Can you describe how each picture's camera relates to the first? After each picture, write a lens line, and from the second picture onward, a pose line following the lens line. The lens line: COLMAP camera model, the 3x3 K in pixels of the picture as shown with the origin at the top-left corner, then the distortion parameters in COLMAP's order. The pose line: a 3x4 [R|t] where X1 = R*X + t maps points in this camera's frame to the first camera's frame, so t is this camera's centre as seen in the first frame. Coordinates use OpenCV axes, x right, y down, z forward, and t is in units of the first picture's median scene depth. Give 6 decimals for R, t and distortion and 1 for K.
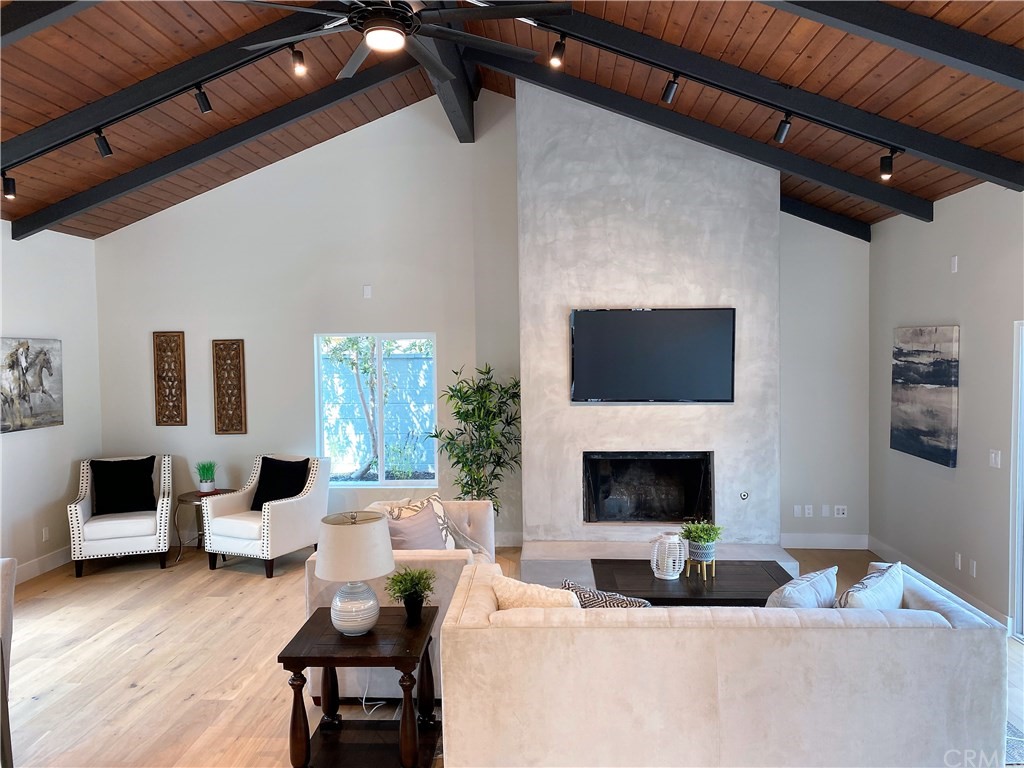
lens RADIAL K [[783.8, 0, 512.0], [0, 783.8, 380.5], [0, 0, 1]] dist [0.037196, -0.043516]
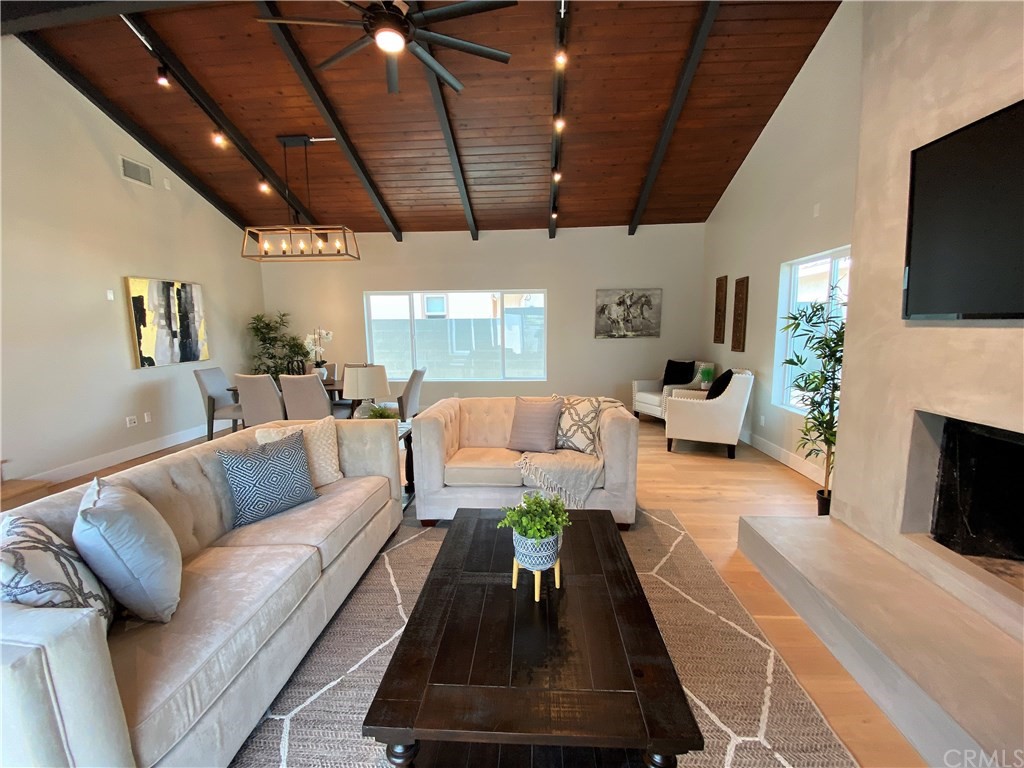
lens RADIAL K [[414.7, 0, 516.2], [0, 414.7, 385.1], [0, 0, 1]] dist [0.012437, -0.015764]
pose [[-0.000658, 0.142390, -0.989810, 0.391537], [-0.030006, 0.989362, 0.142345, 0.040698], [0.999550, 0.029793, 0.003621, 0.725789]]
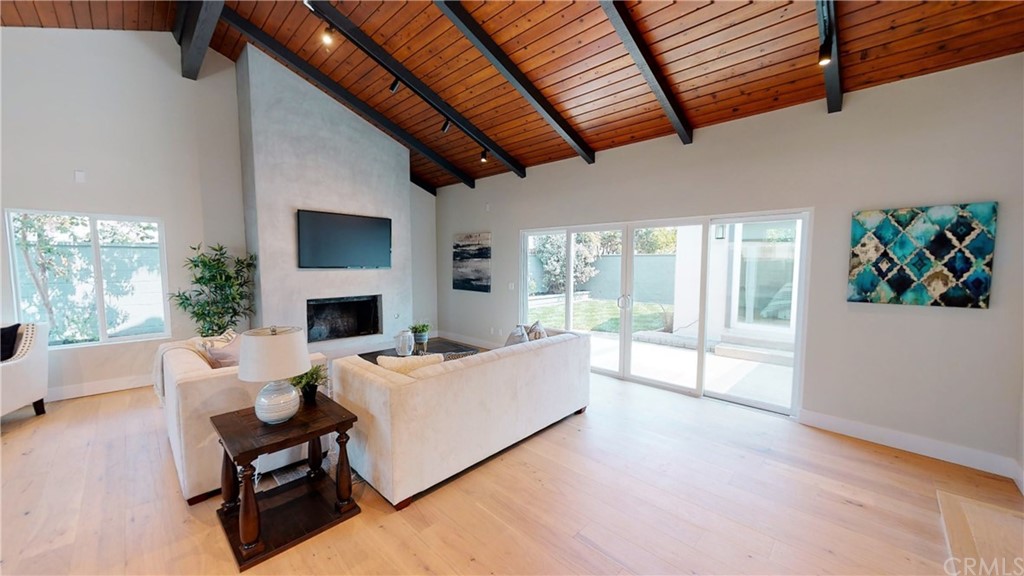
lens RADIAL K [[375.8, 0, 512.4], [0, 375.8, 289.4], [0, 0, 1]] dist [0.001038, 0.000323]
pose [[0.655235, -0.041333, 0.754293, -0.217925], [0.020947, 0.999112, 0.036552, 0.051901], [-0.755134, -0.008150, 0.655519, 0.175502]]
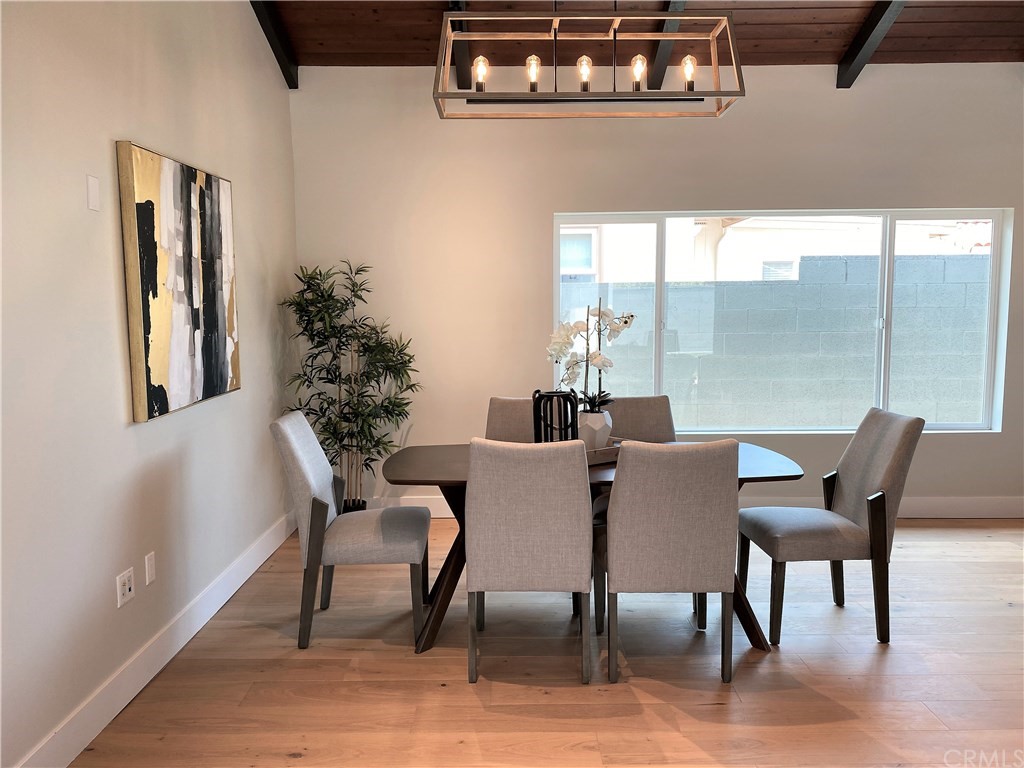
lens RADIAL K [[783.8, 0, 505.1], [0, 783.8, 387.0], [0, 0, 1]] dist [0.037196, -0.043516]
pose [[0.057271, 0.107160, -0.992591, 0.130552], [-0.033153, 0.993879, 0.105386, 0.060197], [0.997808, 0.026872, 0.060473, 0.255533]]
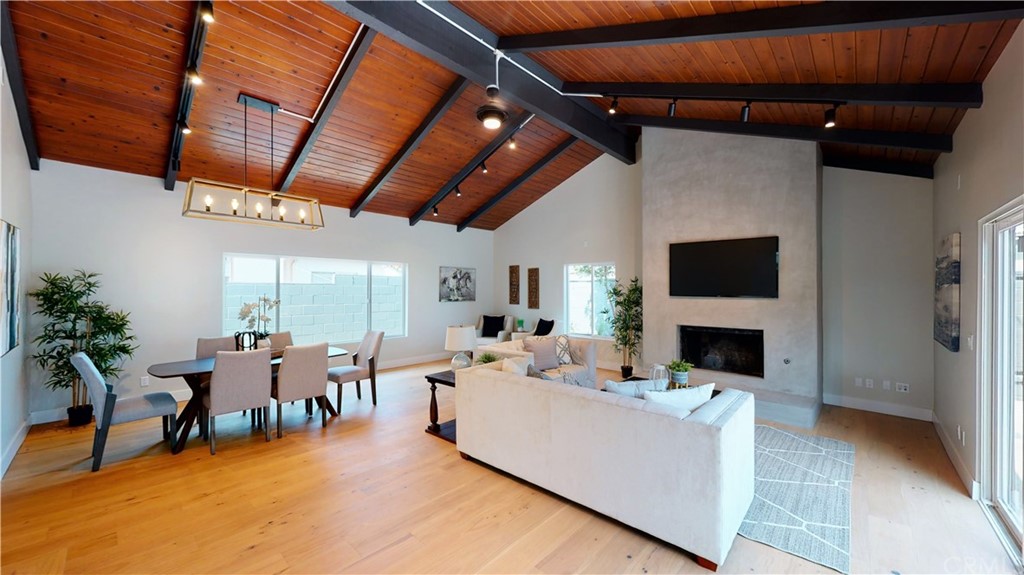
lens RADIAL K [[375.8, 0, 514.0], [0, 375.8, 289.0], [0, 0, 1]] dist [0.001038, 0.000323]
pose [[0.772983, 0.011074, -0.634330, 0.348142], [-0.035874, 0.999011, -0.026276, 0.047010], [0.633412, 0.043067, 0.772616, 0.119126]]
